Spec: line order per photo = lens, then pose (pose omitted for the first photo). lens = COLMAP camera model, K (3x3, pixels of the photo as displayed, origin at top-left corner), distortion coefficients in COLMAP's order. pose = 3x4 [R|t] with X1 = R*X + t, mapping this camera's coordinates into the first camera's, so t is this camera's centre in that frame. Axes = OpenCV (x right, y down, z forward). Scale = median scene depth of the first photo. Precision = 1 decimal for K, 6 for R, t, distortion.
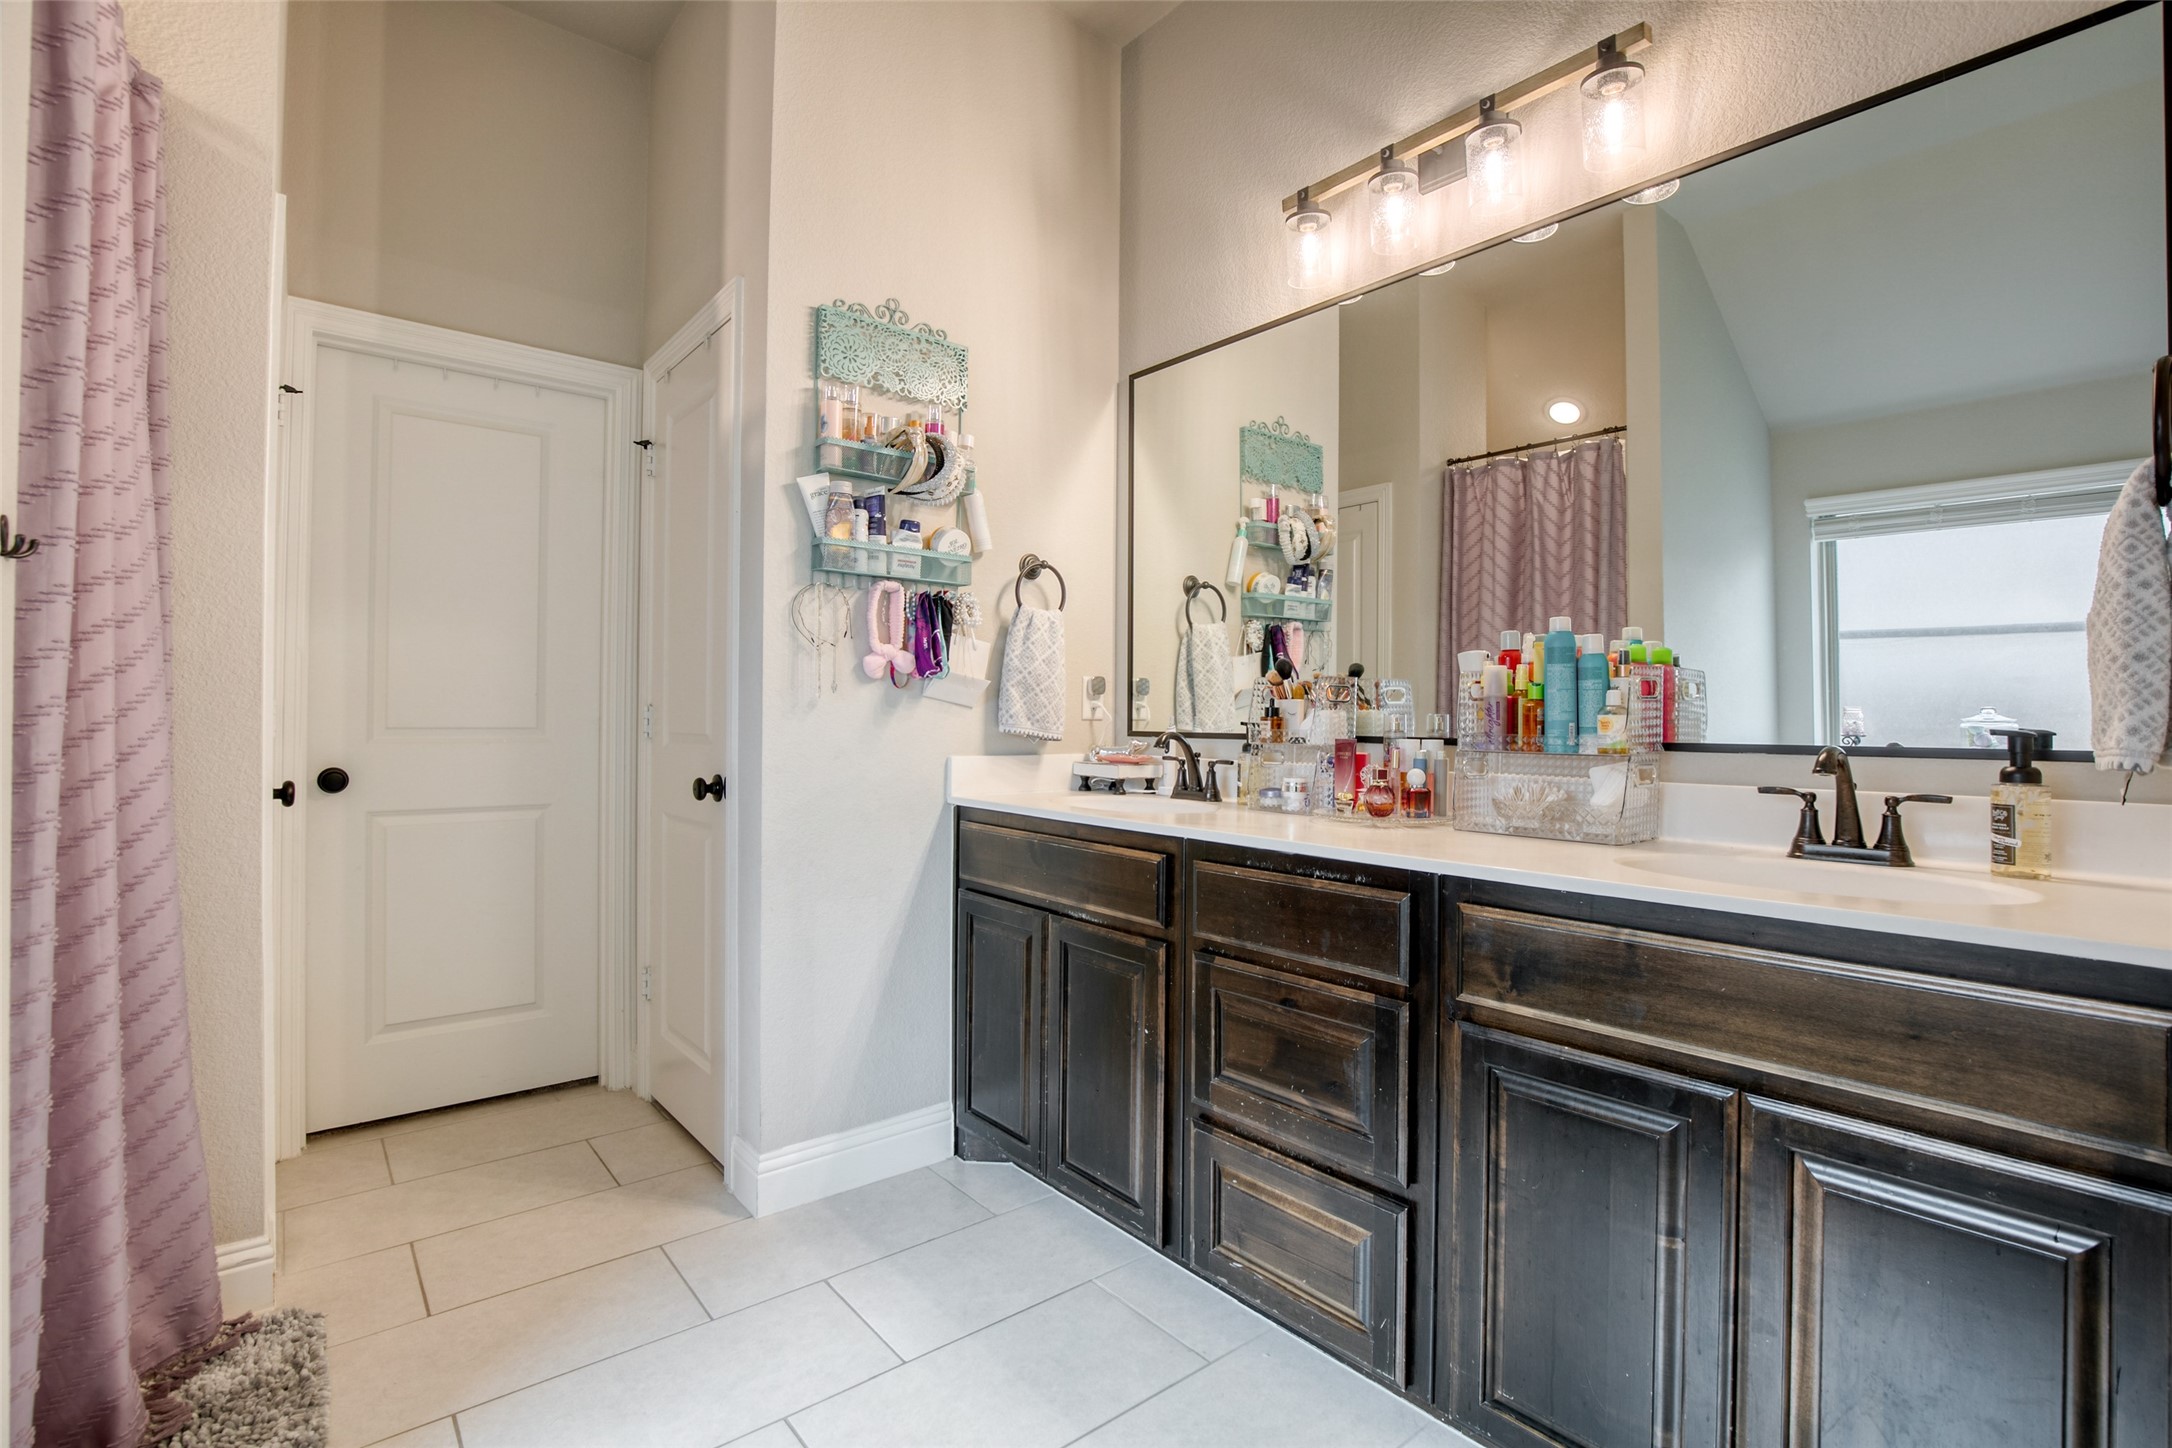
lens RADIAL K [[999.0, 0, 1109.1], [0, 999.0, 711.4], [0, 0, 1]] dist [-0.037725, 0.008915]
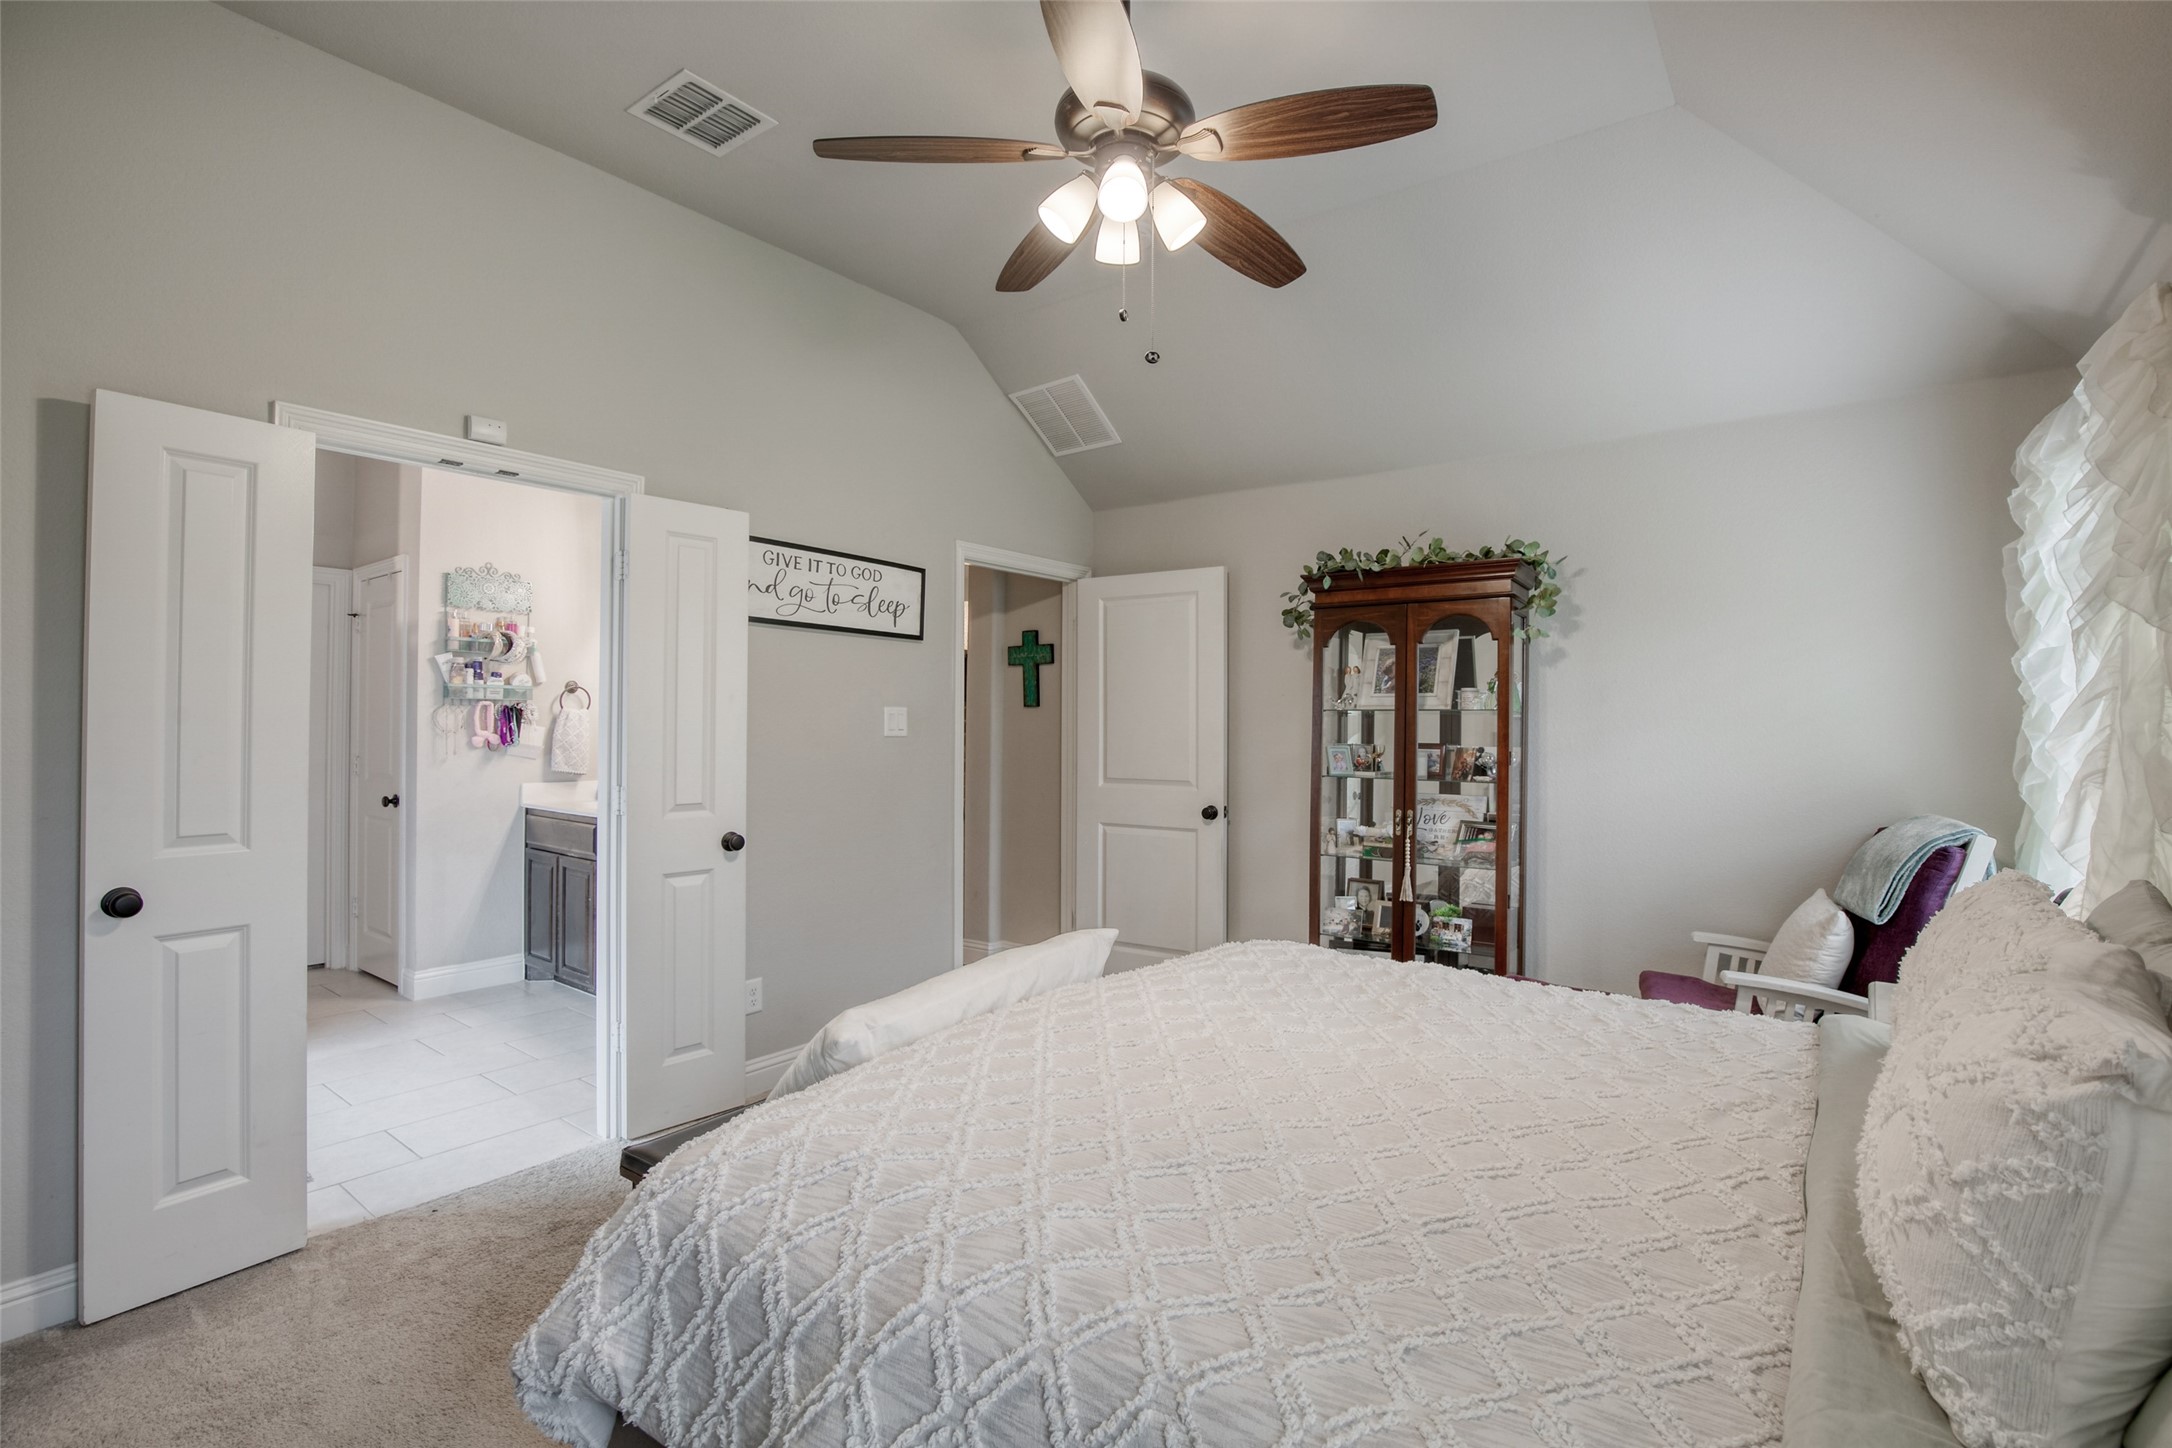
lens RADIAL K [[999.0, 0, 1109.1], [0, 999.0, 711.4], [0, 0, 1]] dist [-0.037725, 0.008915]
pose [[0.975074, -0.000729, 0.221879, 0.594977], [0.001134, 0.999998, -0.001699, -0.102885], [-0.221877, 0.001908, 0.975073, -1.306425]]
